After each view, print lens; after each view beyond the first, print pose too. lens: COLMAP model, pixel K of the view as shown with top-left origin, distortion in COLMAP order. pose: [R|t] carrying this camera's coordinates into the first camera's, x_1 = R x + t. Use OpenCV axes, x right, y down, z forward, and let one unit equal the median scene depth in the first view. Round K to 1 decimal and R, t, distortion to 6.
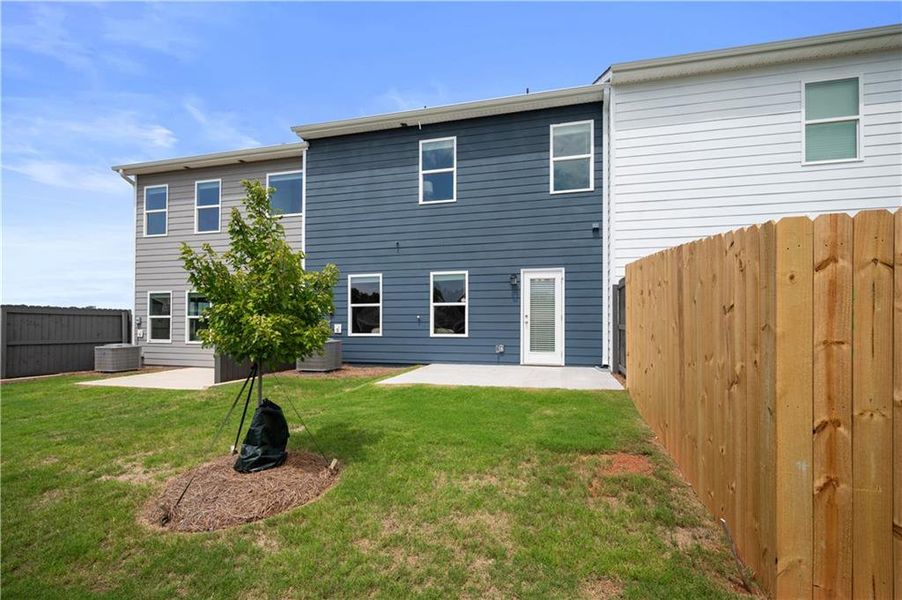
lens RADIAL K [[404.4, 0, 451.2], [0, 404.4, 317.6], [0, 0, 1]] dist [-0.000385, -0.000080]
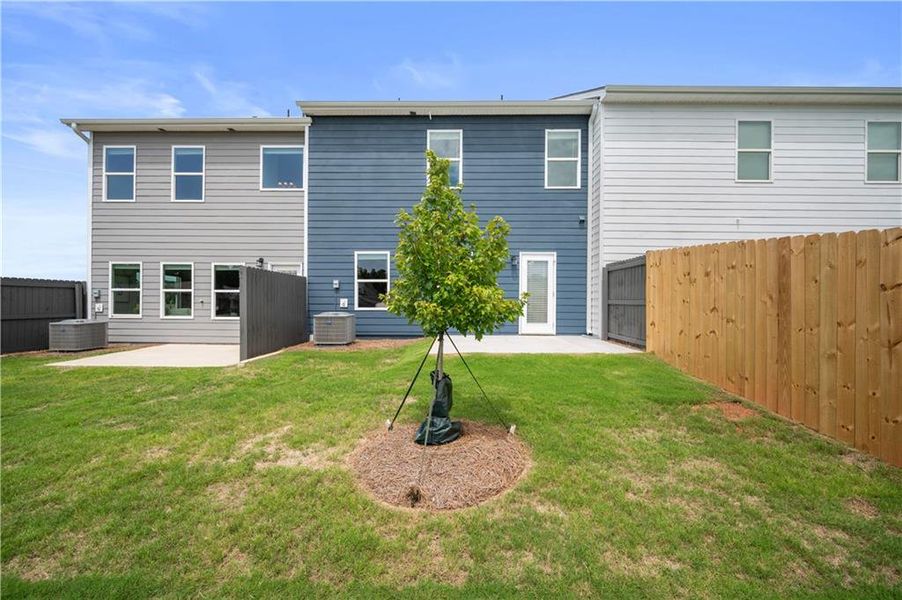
lens RADIAL K [[356.9, 0, 451.0], [0, 356.9, 300.0], [0, 0, 1]] dist [-0.001904, -0.000498]
pose [[0.972184, 0.005349, 0.234159, -0.248700], [-0.008853, 0.999864, 0.013913, 0.004708], [-0.234053, -0.015599, 0.972099, 0.051123]]
